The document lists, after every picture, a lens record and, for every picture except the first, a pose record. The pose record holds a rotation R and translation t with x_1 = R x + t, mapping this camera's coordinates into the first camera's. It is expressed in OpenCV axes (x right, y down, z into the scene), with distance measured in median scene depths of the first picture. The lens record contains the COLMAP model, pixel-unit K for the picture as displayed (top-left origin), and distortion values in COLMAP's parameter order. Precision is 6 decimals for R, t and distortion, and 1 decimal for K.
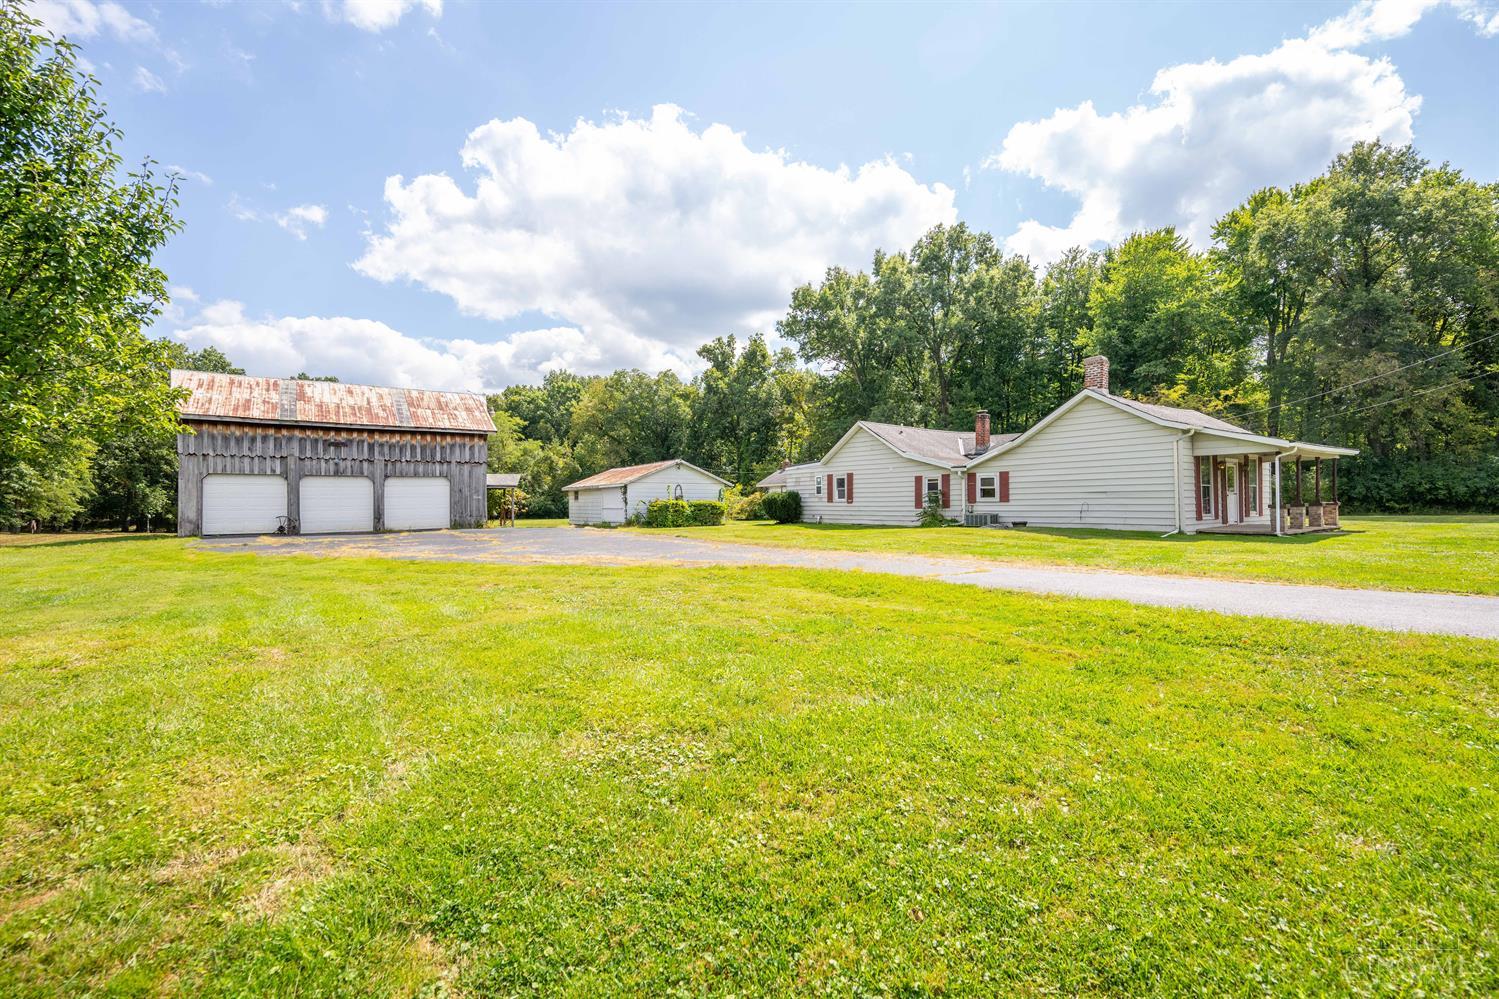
lens RADIAL K [[688.5, 0, 749.4], [0, 688.5, 496.5], [0, 0, 1]] dist [-0.000077, -0.000004]
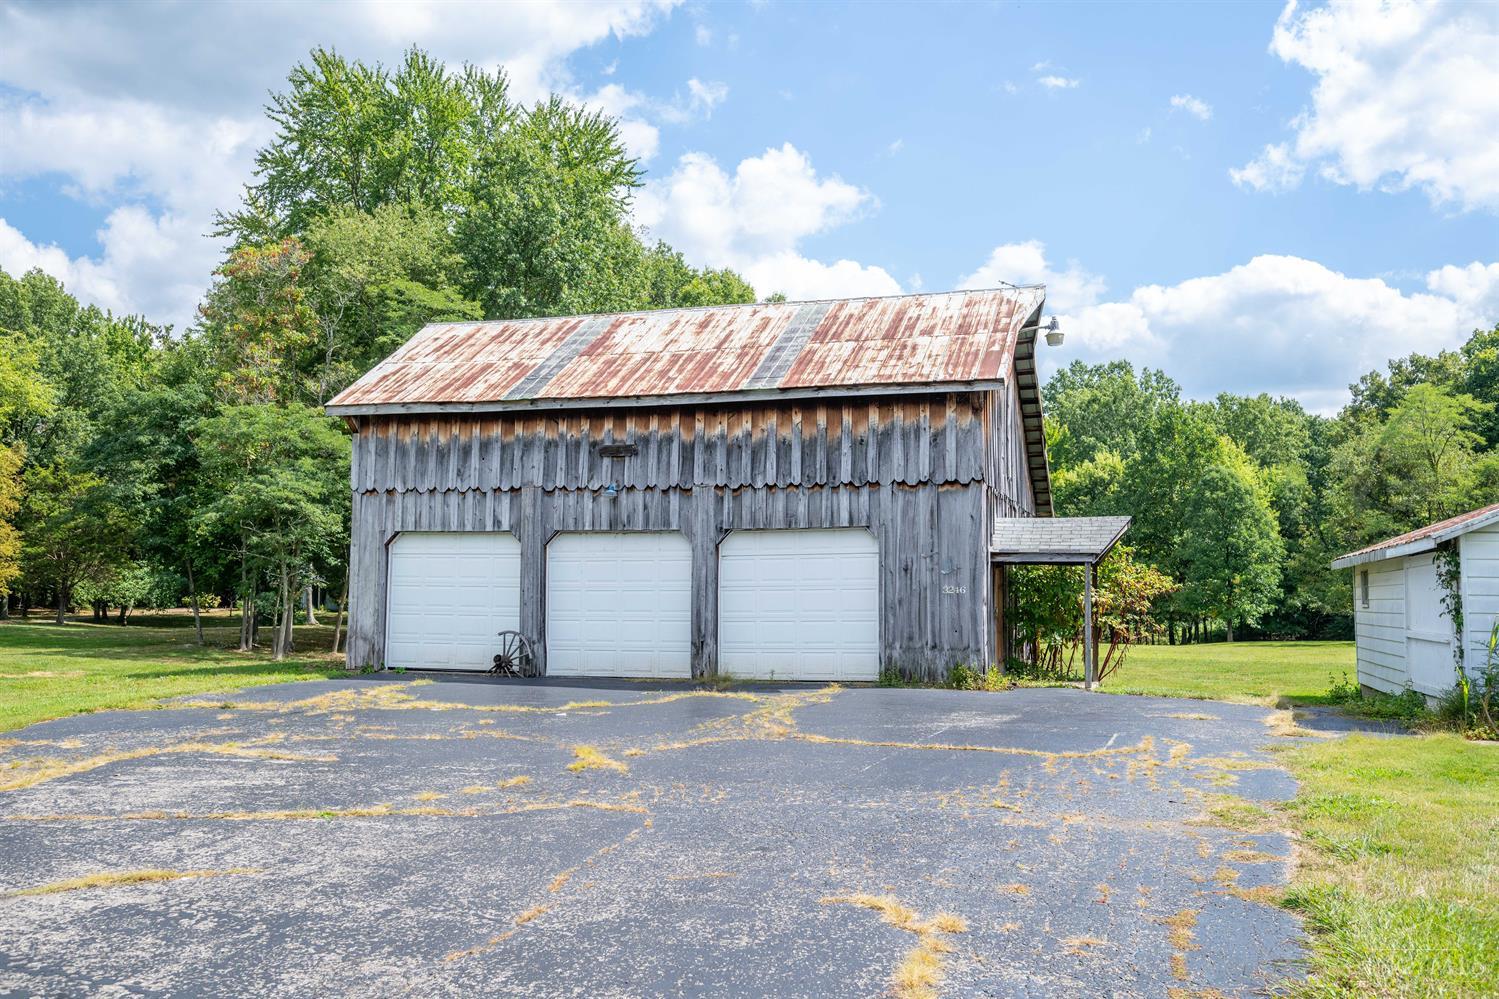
lens RADIAL K [[1293.0, 0, 749.6], [0, 1293.0, 497.6], [0, 0, 1]] dist [-0.006562, -0.002876]
pose [[0.621478, -0.045373, -0.782116, 0.020131], [-0.005888, 0.998023, -0.062577, -0.004143], [0.783409, 0.043495, 0.619982, 0.598381]]
